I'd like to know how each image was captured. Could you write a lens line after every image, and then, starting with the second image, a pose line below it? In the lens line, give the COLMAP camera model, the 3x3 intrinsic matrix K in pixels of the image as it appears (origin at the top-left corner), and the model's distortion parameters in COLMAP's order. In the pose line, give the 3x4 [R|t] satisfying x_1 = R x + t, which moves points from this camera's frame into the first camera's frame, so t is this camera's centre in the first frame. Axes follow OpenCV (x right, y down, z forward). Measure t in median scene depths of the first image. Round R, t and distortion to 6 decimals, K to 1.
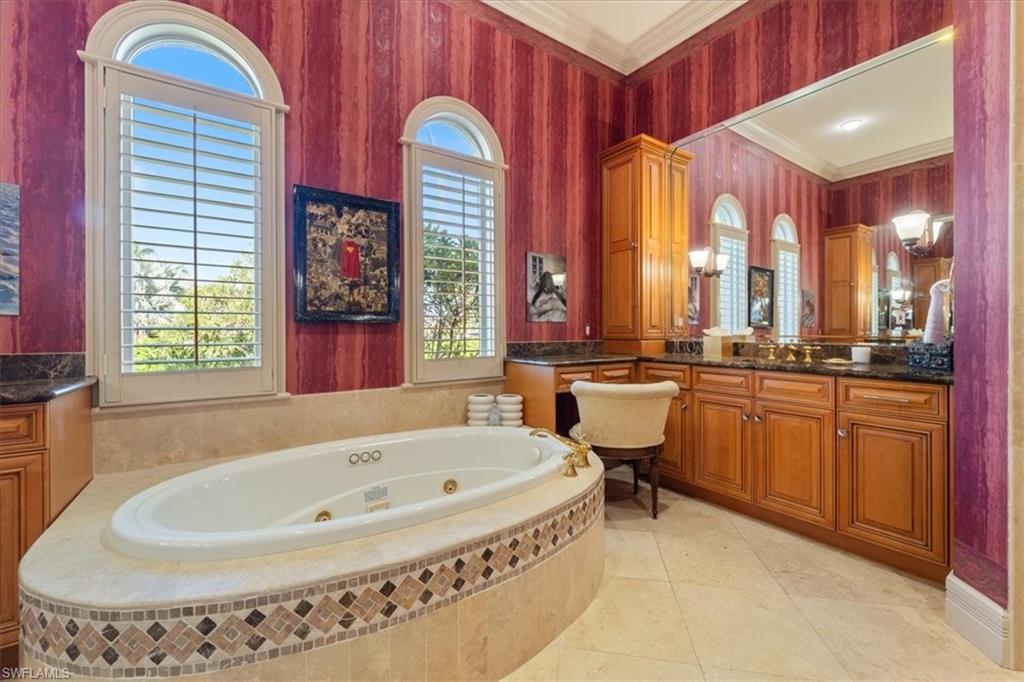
lens RADIAL K [[413.7, 0, 510.5], [0, 413.7, 333.2], [0, 0, 1]] dist [0.003112, -0.000584]
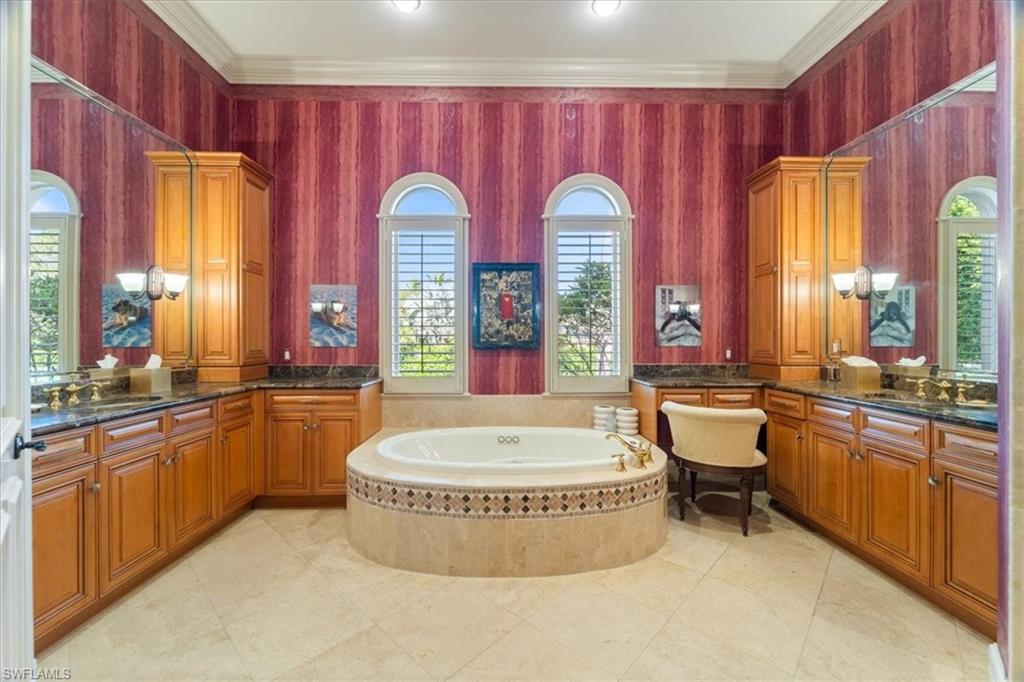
lens RADIAL K [[413.7, 0, 509.9], [0, 413.7, 340.5], [0, 0, 1]] dist [0.003112, -0.000584]
pose [[0.838479, 0.004771, -0.544913, 0.414596], [-0.004656, 0.999988, 0.001591, -0.055773], [0.544914, 0.001203, 0.838491, -0.228776]]
